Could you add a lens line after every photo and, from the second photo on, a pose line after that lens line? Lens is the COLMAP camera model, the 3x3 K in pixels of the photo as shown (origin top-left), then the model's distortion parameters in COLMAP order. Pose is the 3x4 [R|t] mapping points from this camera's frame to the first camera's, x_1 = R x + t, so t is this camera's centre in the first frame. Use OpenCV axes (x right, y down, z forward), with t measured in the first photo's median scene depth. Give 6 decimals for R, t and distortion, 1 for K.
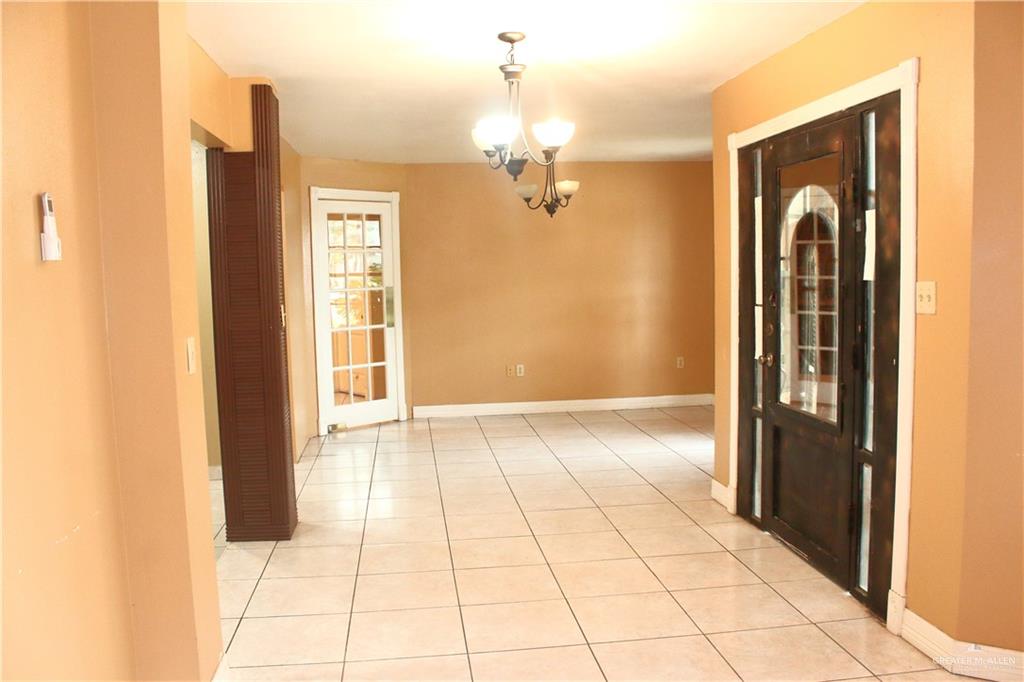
lens RADIAL K [[850.5, 0, 514.9], [0, 850.5, 346.0], [0, 0, 1]] dist [-0.149147, 0.105764]
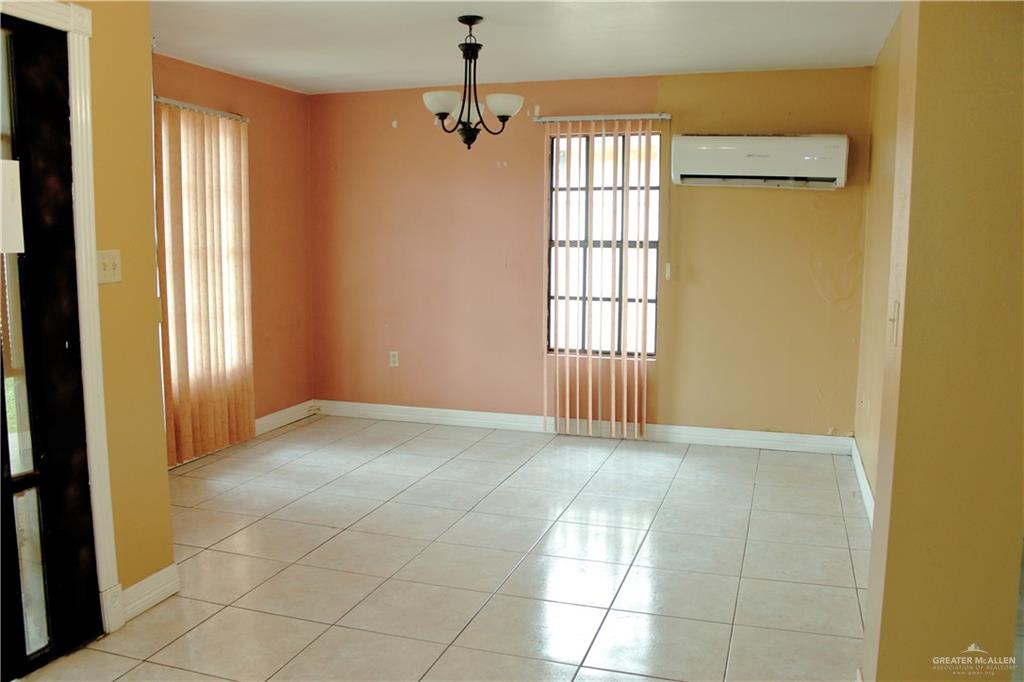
lens RADIAL K [[850.5, 0, 520.3], [0, 850.5, 345.9], [0, 0, 1]] dist [-0.149147, 0.105764]
pose [[-0.907353, -0.033828, 0.419005, -0.294629], [0.057053, 0.977624, 0.202477, -0.111910], [-0.416479, 0.207624, -0.885120, 1.380373]]
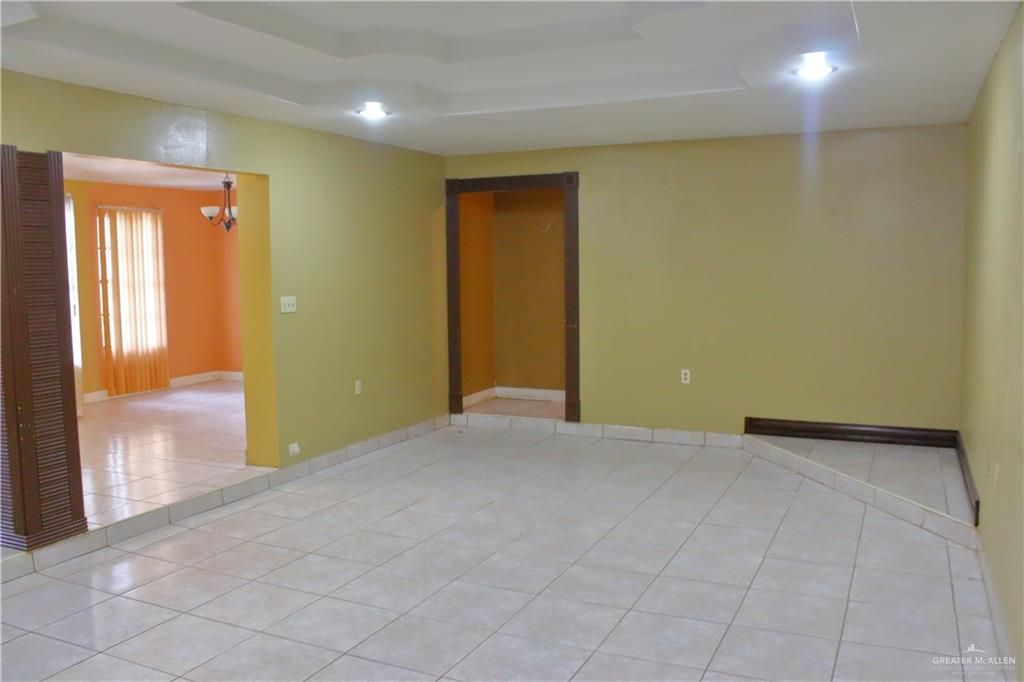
lens RADIAL K [[850.5, 0, 513.0], [0, 850.5, 341.5], [0, 0, 1]] dist [-0.149147, 0.105764]
pose [[-0.837852, -0.011887, 0.545768, -1.674280], [0.087216, 0.984006, 0.155326, -0.137449], [-0.538885, 0.177740, -0.823415, 1.877076]]
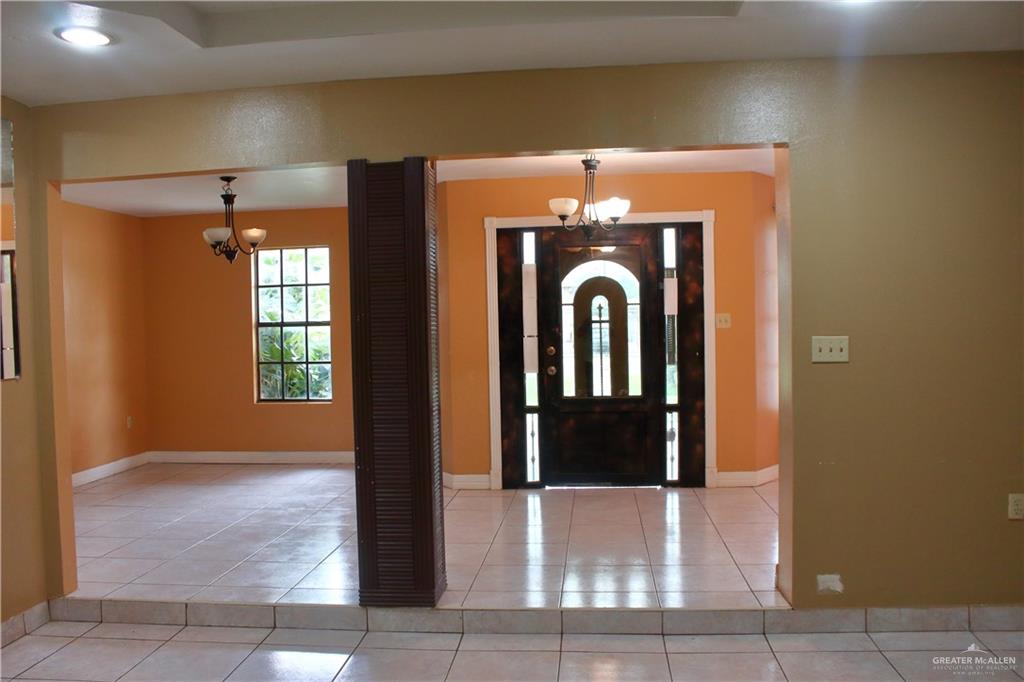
lens RADIAL K [[850.5, 0, 513.7], [0, 850.5, 343.5], [0, 0, 1]] dist [-0.149147, 0.105764]
pose [[0.227843, -0.008218, 0.973663, -1.460247], [0.106152, 0.994214, -0.016448, -0.017838], [-0.967894, 0.107103, 0.227397, 0.849786]]
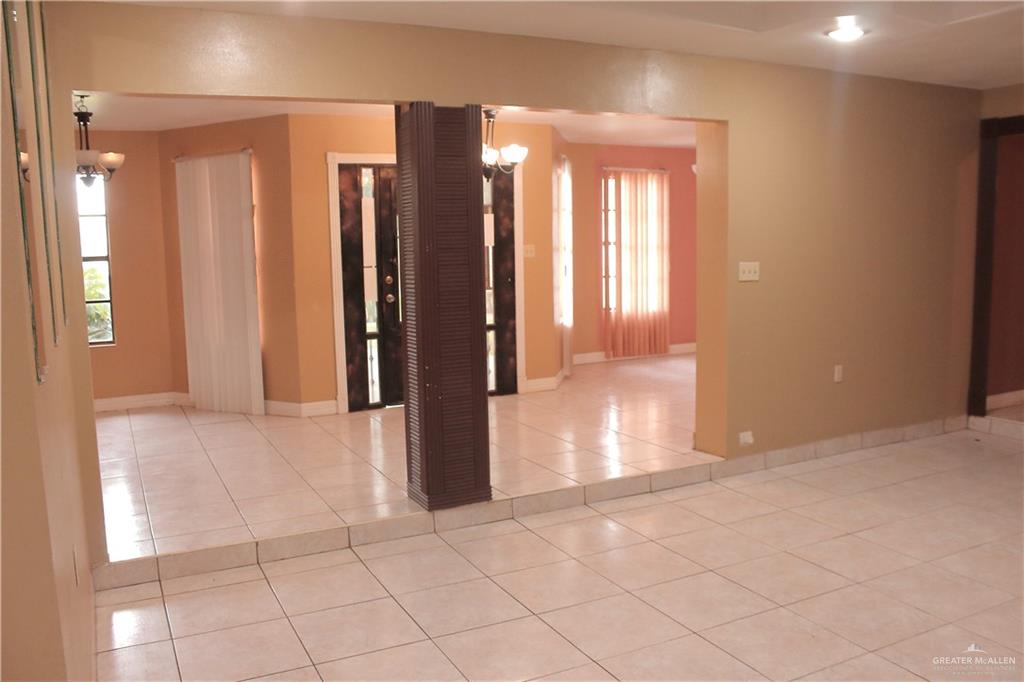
lens RADIAL K [[850.5, 0, 508.2], [0, 850.5, 343.7], [0, 0, 1]] dist [-0.149147, 0.105764]
pose [[-0.325920, -0.083136, 0.941735, -1.613644], [0.116106, 0.985065, 0.127144, -0.096831], [-0.938241, 0.150780, -0.311400, 1.573517]]
